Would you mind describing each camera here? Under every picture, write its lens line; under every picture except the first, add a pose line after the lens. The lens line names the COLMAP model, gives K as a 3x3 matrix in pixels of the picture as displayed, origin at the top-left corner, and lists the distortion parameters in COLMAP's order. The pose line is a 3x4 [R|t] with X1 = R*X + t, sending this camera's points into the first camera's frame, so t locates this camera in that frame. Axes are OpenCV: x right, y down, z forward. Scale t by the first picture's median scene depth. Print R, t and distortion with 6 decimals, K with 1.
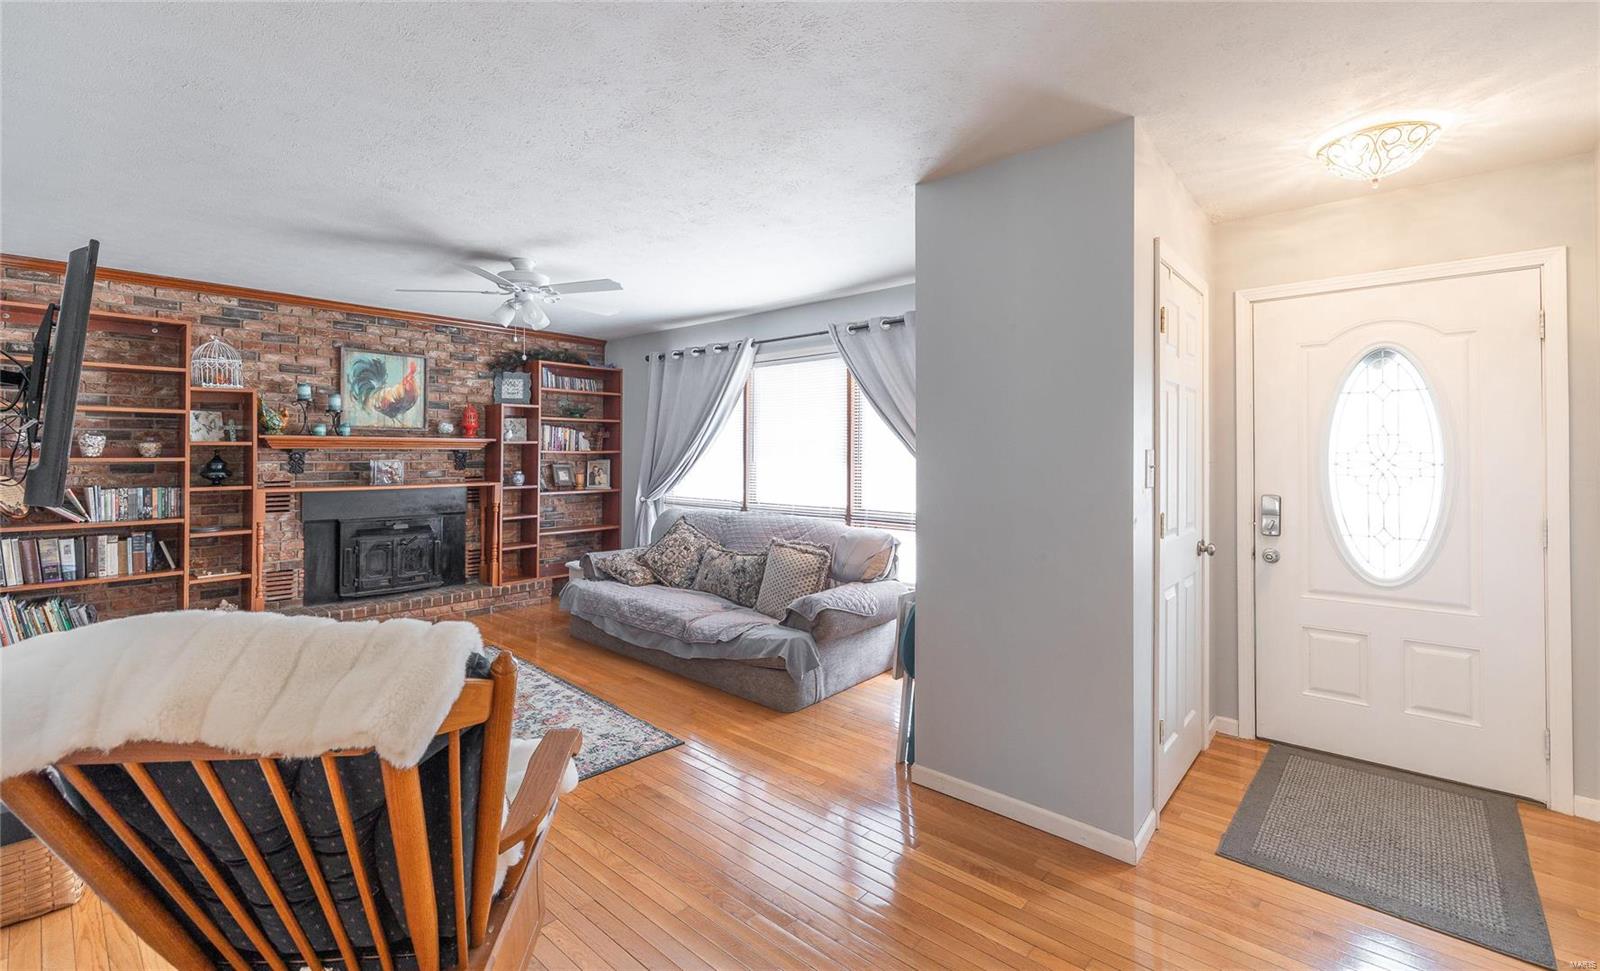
lens RADIAL K [[691.1, 0, 806.4], [0, 691.1, 452.6], [0, 0, 1]] dist [0.002454, 0.000311]
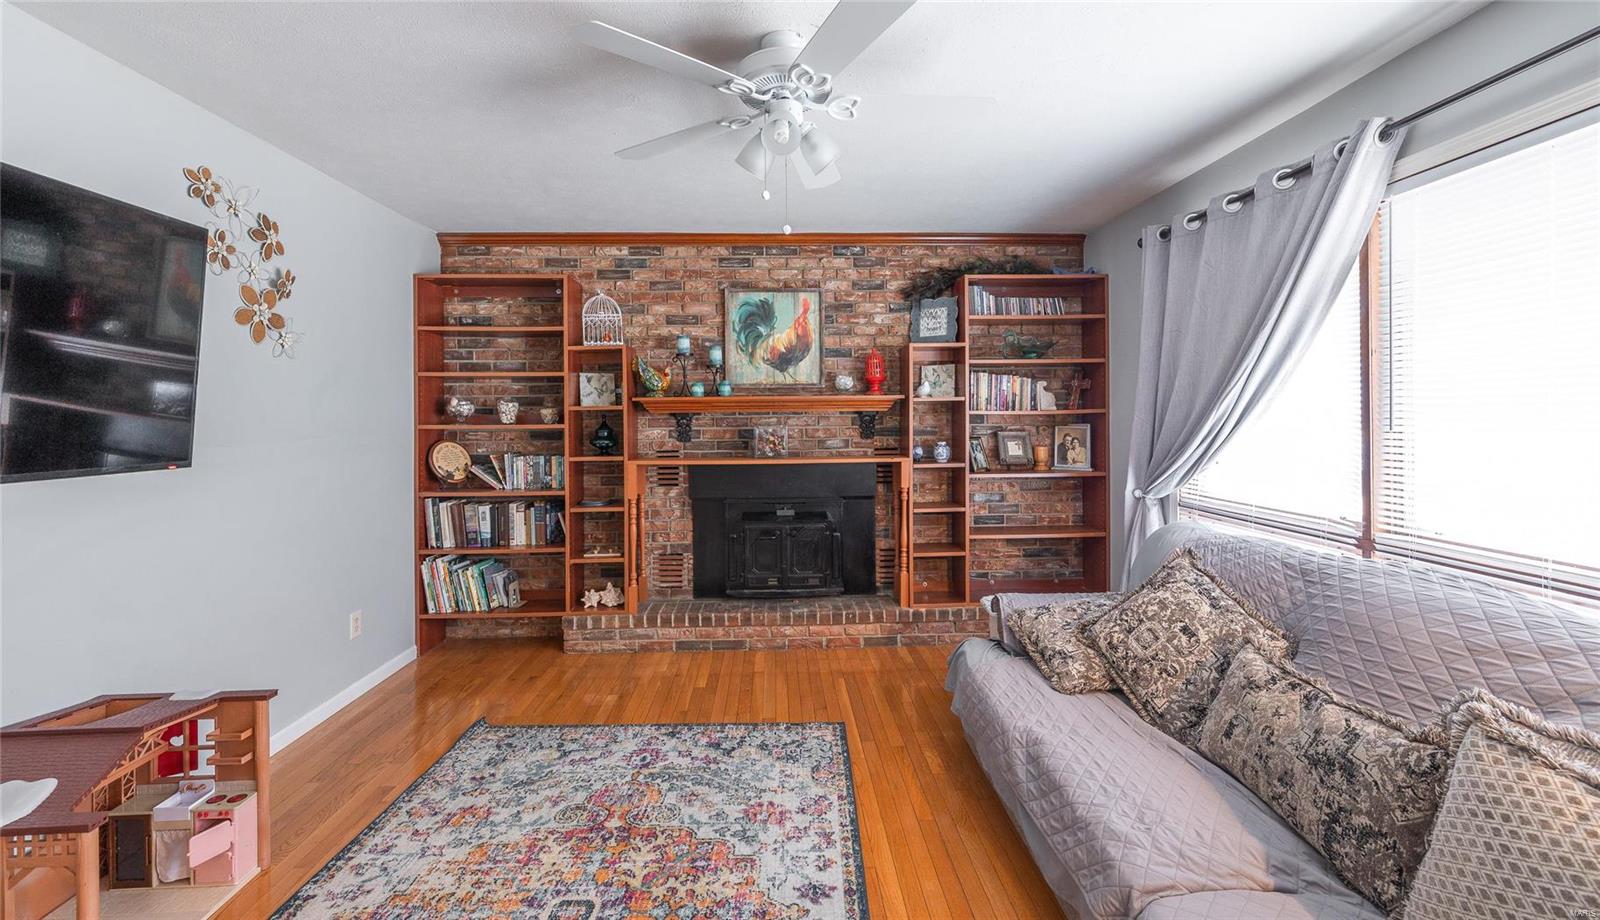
lens RADIAL K [[685.1, 0, 792.5], [0, 685.1, 413.6], [0, 0, 1]] dist [0.000349, 0.000361]
pose [[0.688126, -0.012542, -0.725483, -0.030005], [0.011874, 0.999911, -0.006023, 0.002165], [0.725494, -0.004469, 0.688214, 0.512807]]
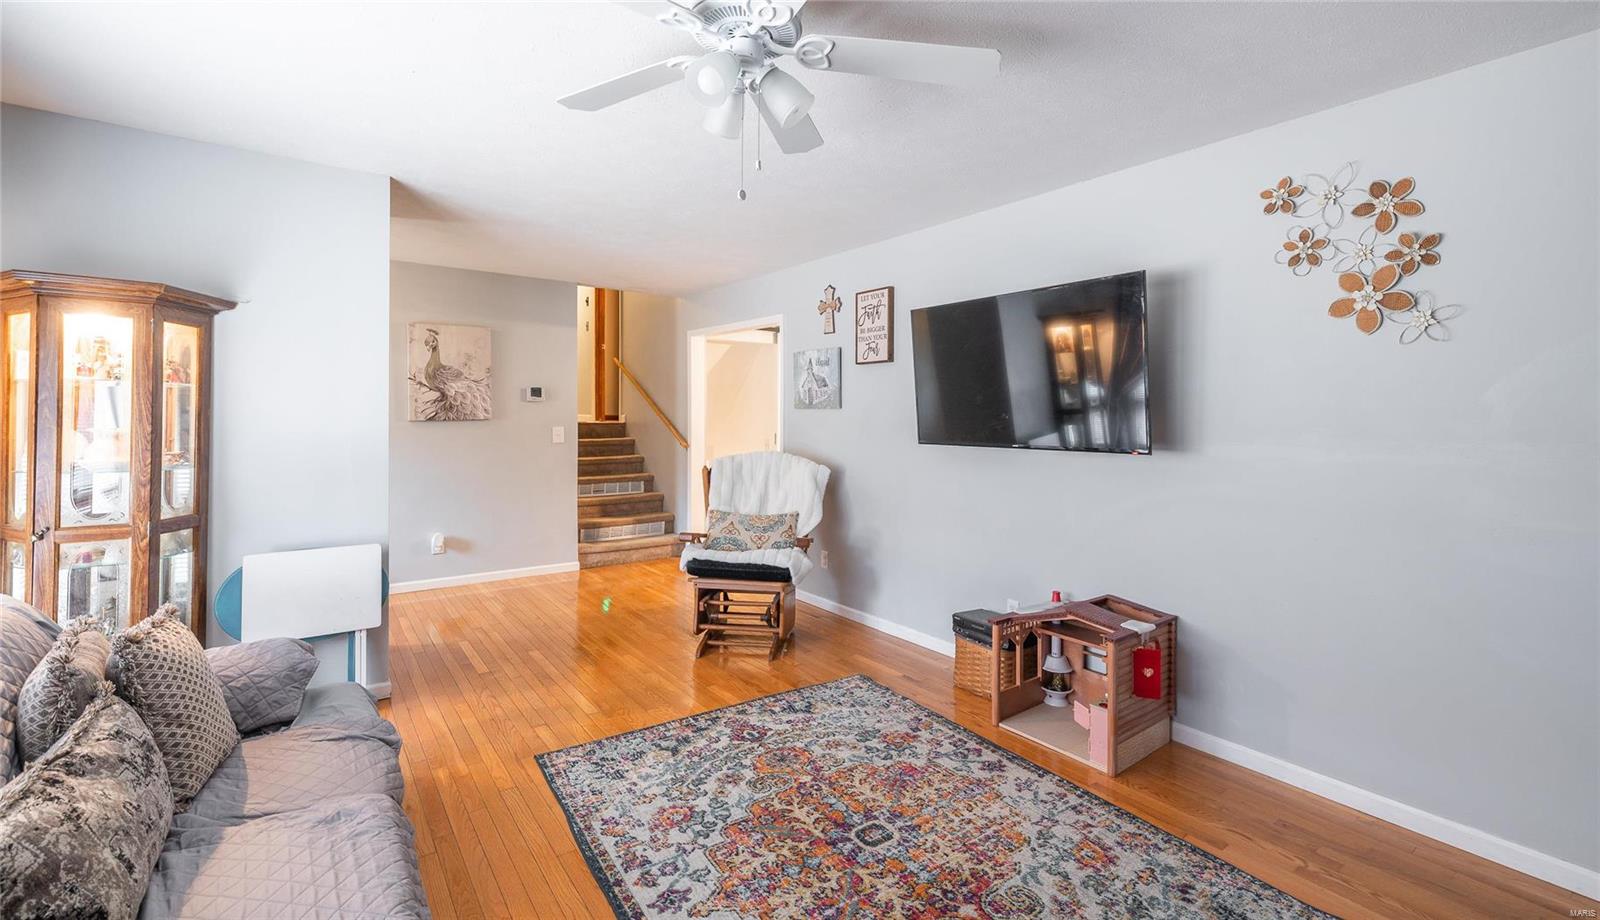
lens RADIAL K [[685.1, 0, 807.4], [0, 685.1, 406.7], [0, 0, 1]] dist [0.000349, 0.000361]
pose [[-0.978989, -0.008022, 0.203755, -0.424235], [-0.011457, 0.999811, -0.015682, 0.001651], [-0.203591, -0.017687, -0.978896, 1.114233]]
